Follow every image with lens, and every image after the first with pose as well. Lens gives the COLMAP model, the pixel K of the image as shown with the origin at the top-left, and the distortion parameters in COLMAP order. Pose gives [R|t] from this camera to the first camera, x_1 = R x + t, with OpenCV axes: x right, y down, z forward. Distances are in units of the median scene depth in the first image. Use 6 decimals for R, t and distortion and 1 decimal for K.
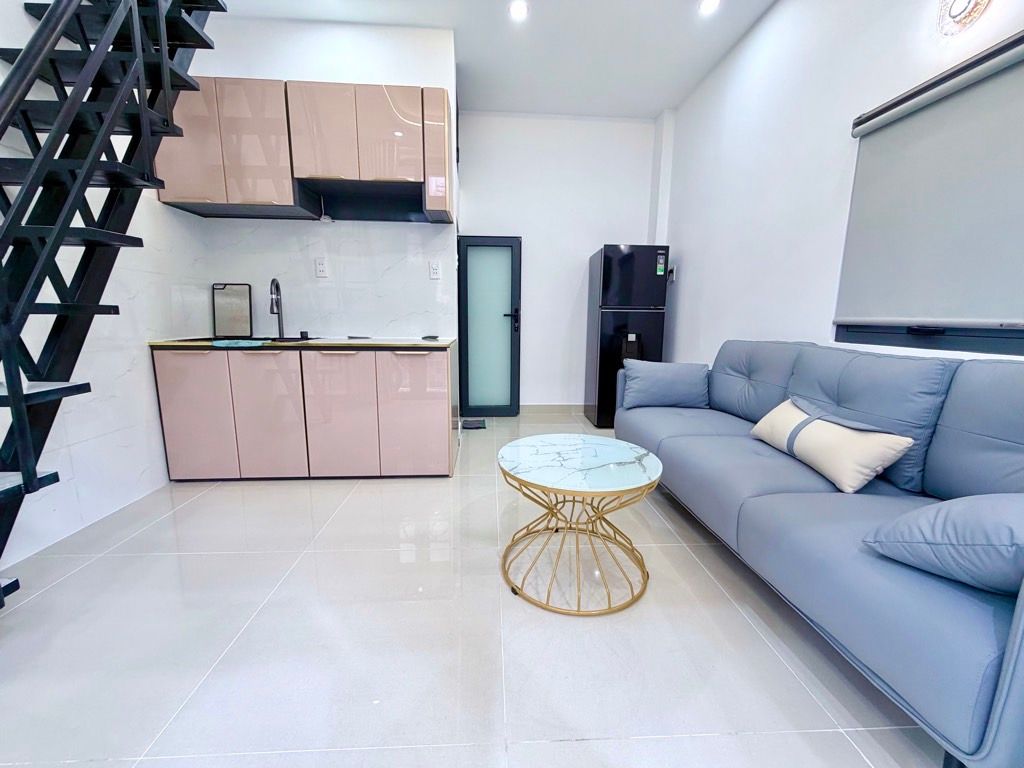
lens RADIAL K [[407.6, 0, 509.2], [0, 407.6, 384.5], [0, 0, 1]] dist [0.001888, 0.000088]
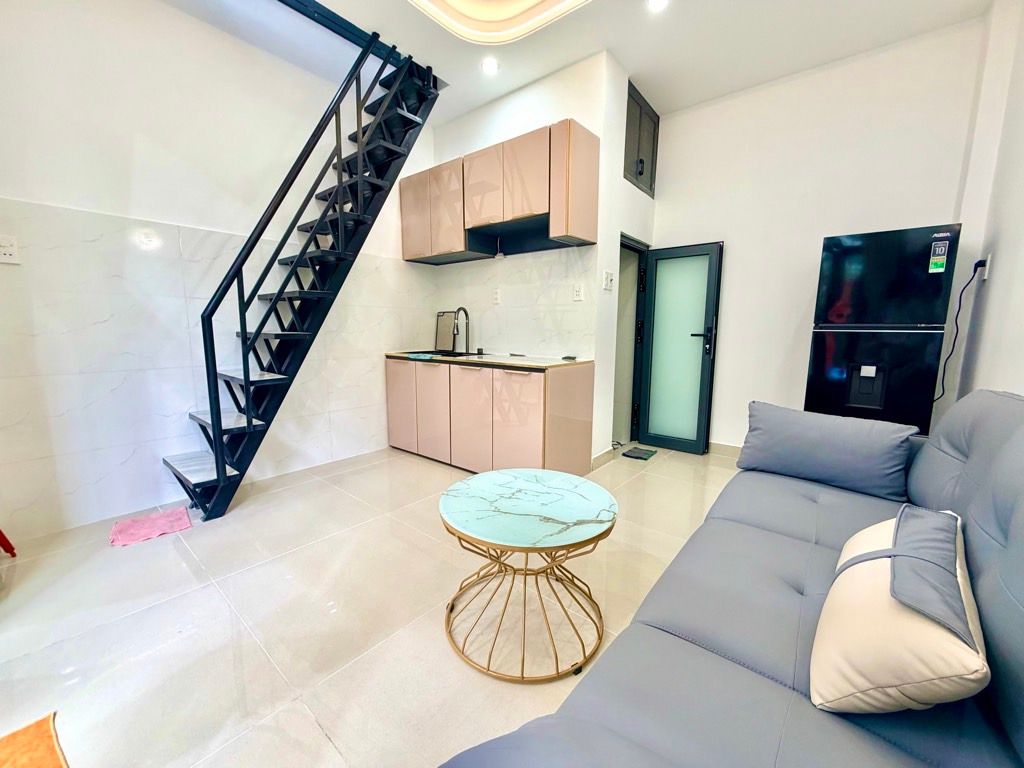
lens RADIAL K [[407.6, 0, 509.2], [0, 407.6, 384.5], [0, 0, 1]] dist [0.001888, 0.000088]
pose [[0.730987, 0.091706, -0.676202, 0.472541], [-0.111743, 0.993639, 0.013960, -0.055922], [0.673181, 0.065356, 0.736584, 0.181593]]
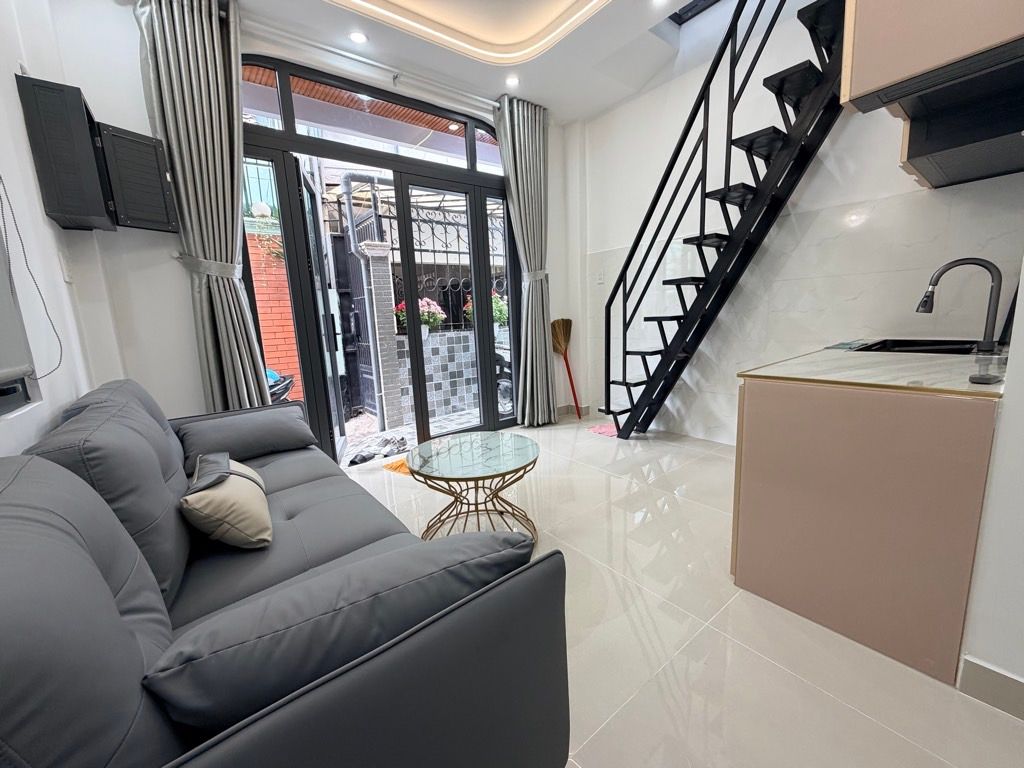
lens RADIAL K [[407.6, 0, 509.2], [0, 407.6, 384.5], [0, 0, 1]] dist [0.001888, 0.000088]
pose [[-0.829456, 0.123228, -0.544810, 0.464047], [-0.049582, 0.955268, 0.291555, -0.239843], [0.556368, 0.268845, -0.786242, 1.264798]]
